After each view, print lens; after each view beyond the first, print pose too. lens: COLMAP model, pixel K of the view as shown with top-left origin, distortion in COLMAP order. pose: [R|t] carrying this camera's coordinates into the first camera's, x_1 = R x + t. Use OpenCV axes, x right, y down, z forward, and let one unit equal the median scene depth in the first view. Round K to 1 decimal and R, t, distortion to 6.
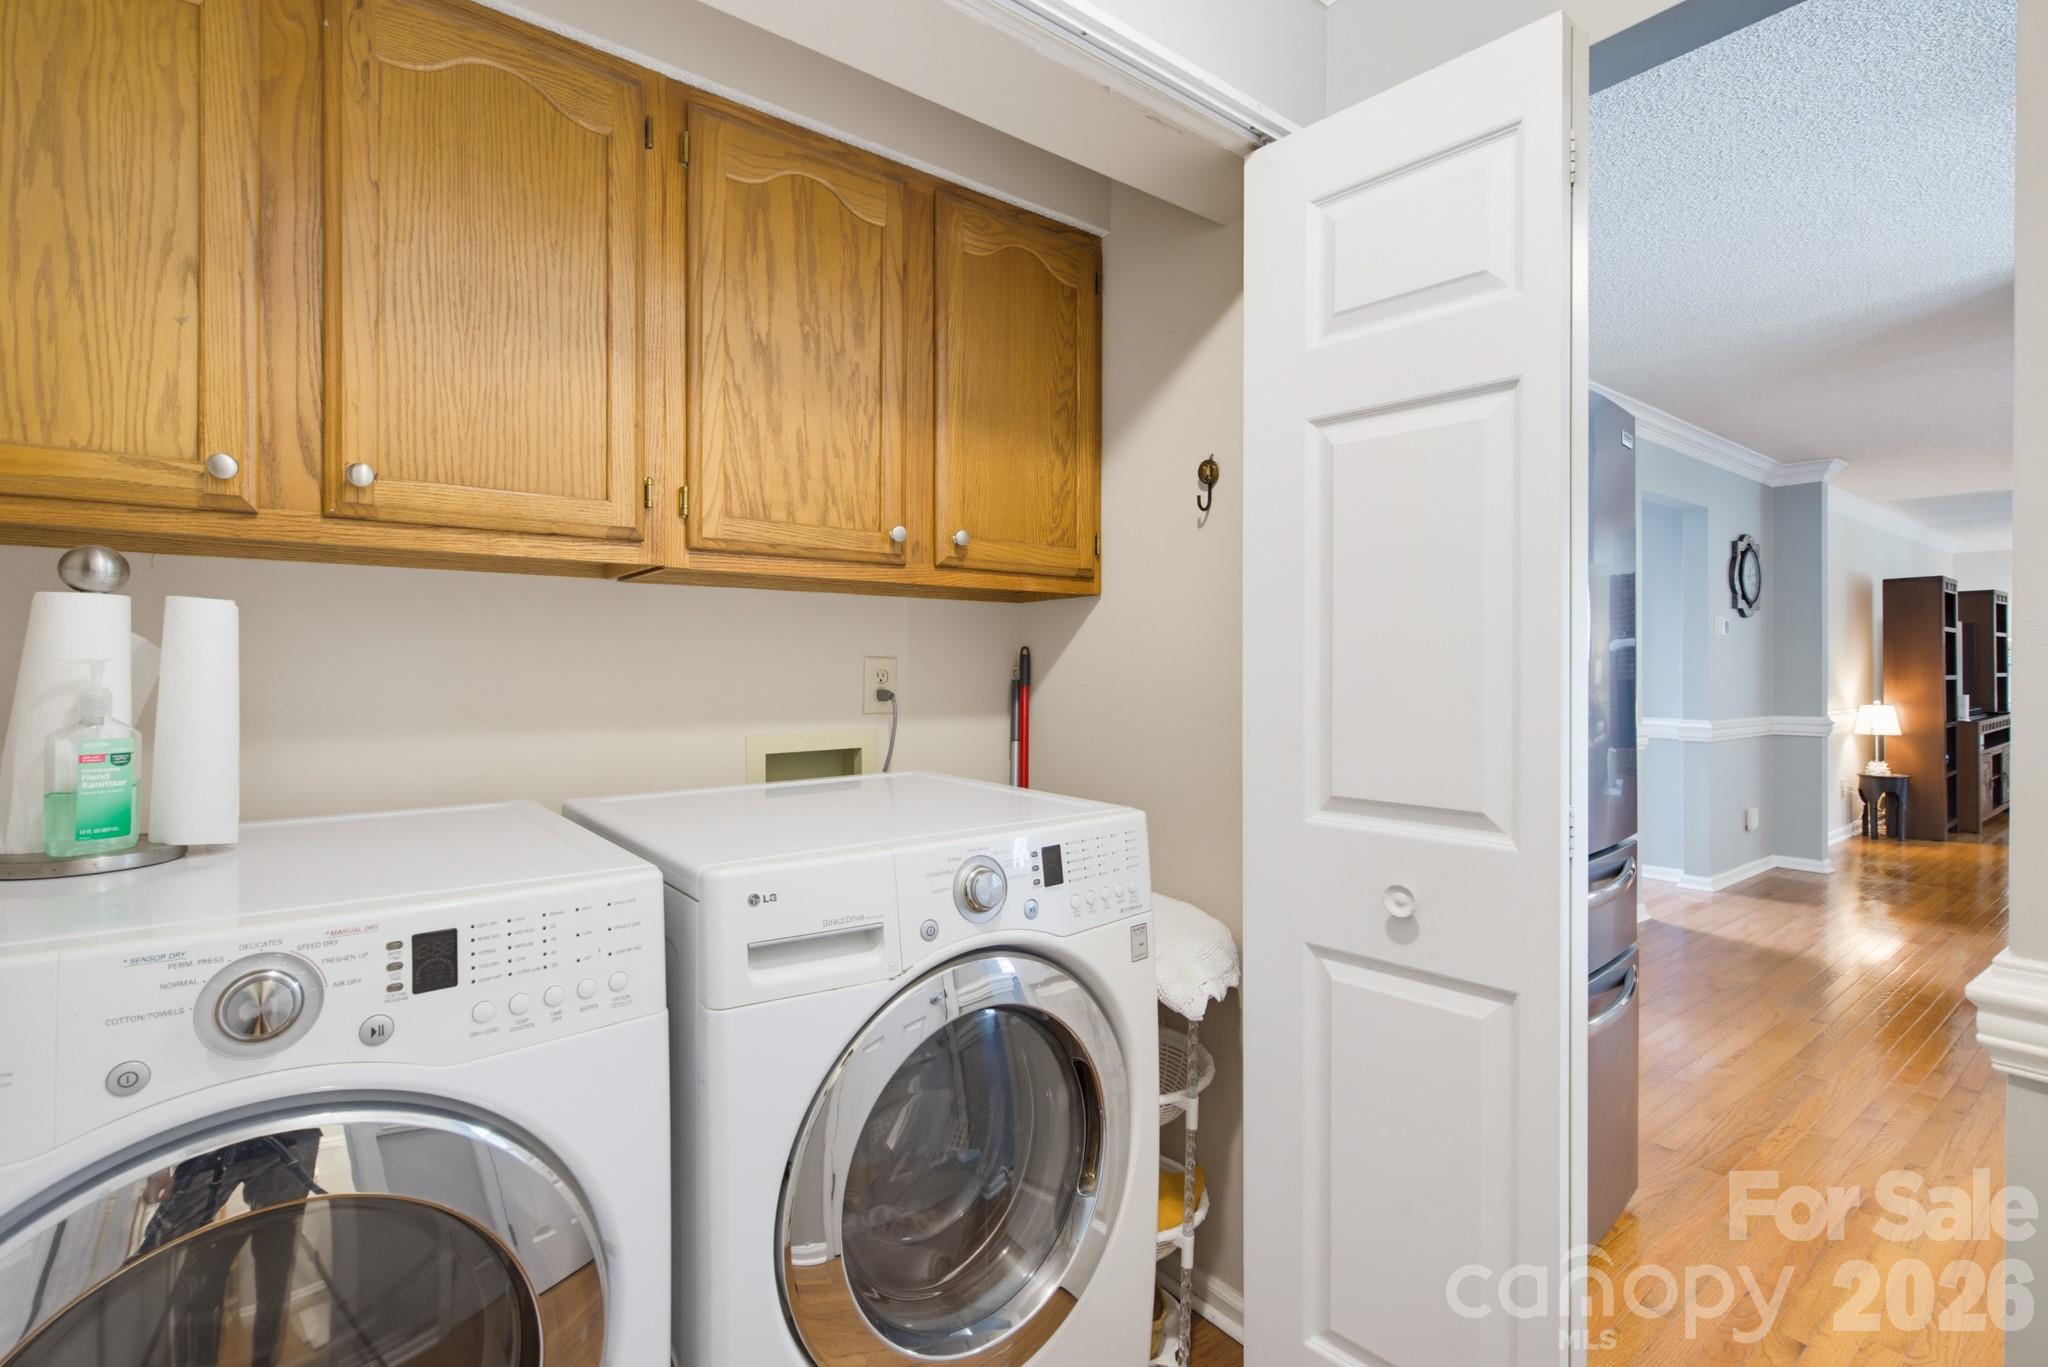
lens RADIAL K [[958.2, 0, 1060.2], [0, 958.2, 645.6], [0, 0, 1]] dist [0.001573, -0.000352]
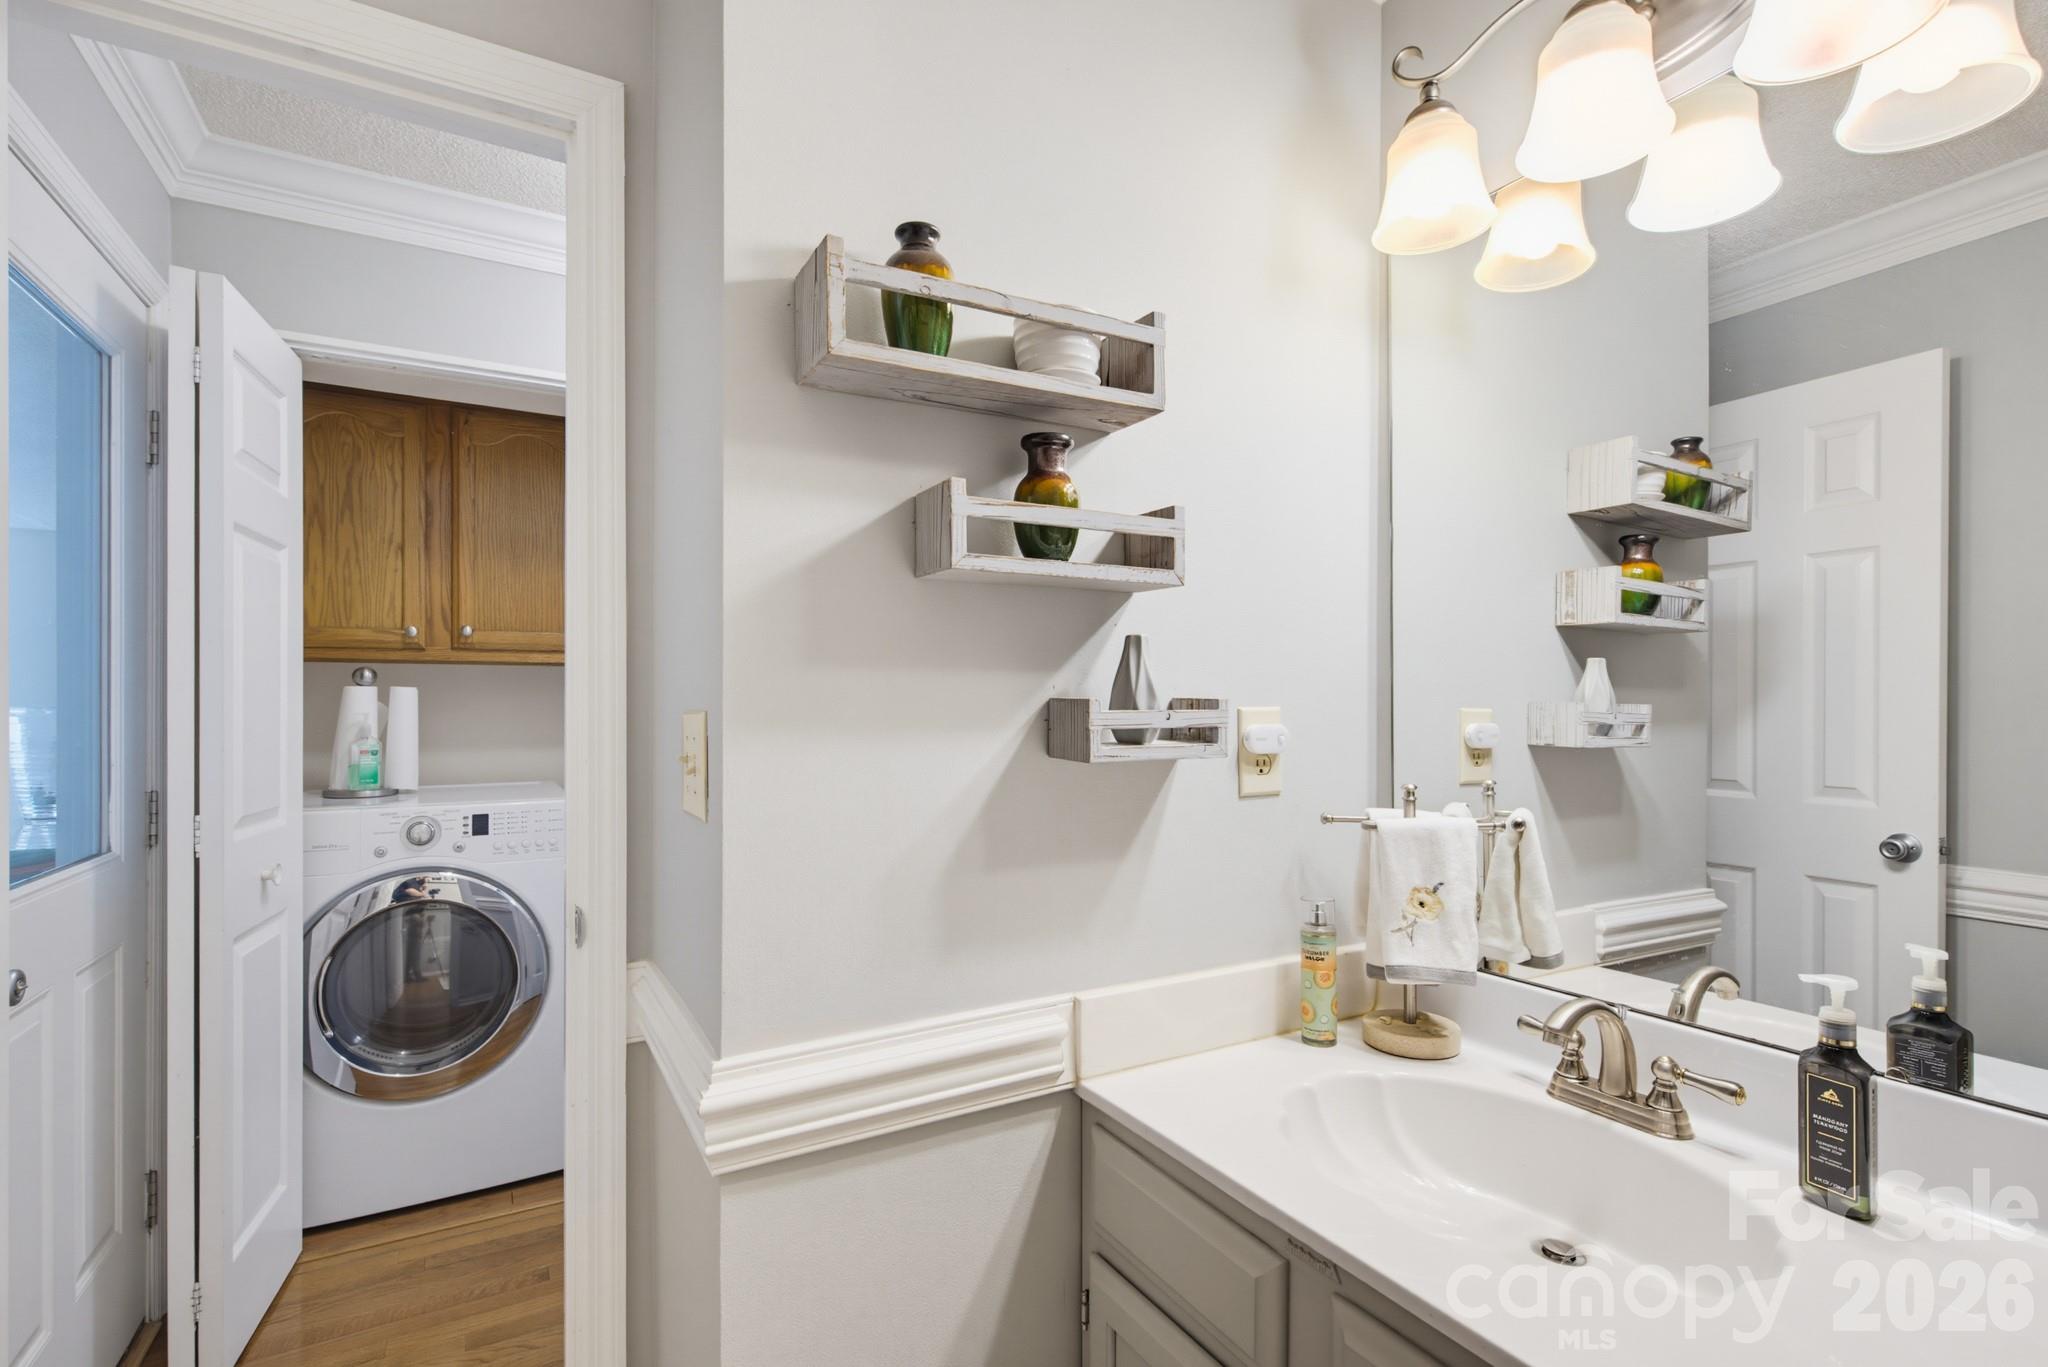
lens RADIAL K [[940.1, 0, 1032.2], [0, 940.1, 684.4], [0, 0, 1]] dist [0.010077, -0.007346]
pose [[0.989175, -0.008449, -0.146498, 1.051597], [0.007174, 0.999932, -0.009228, -0.024582], [0.146566, 0.008077, 0.989168, -1.152761]]
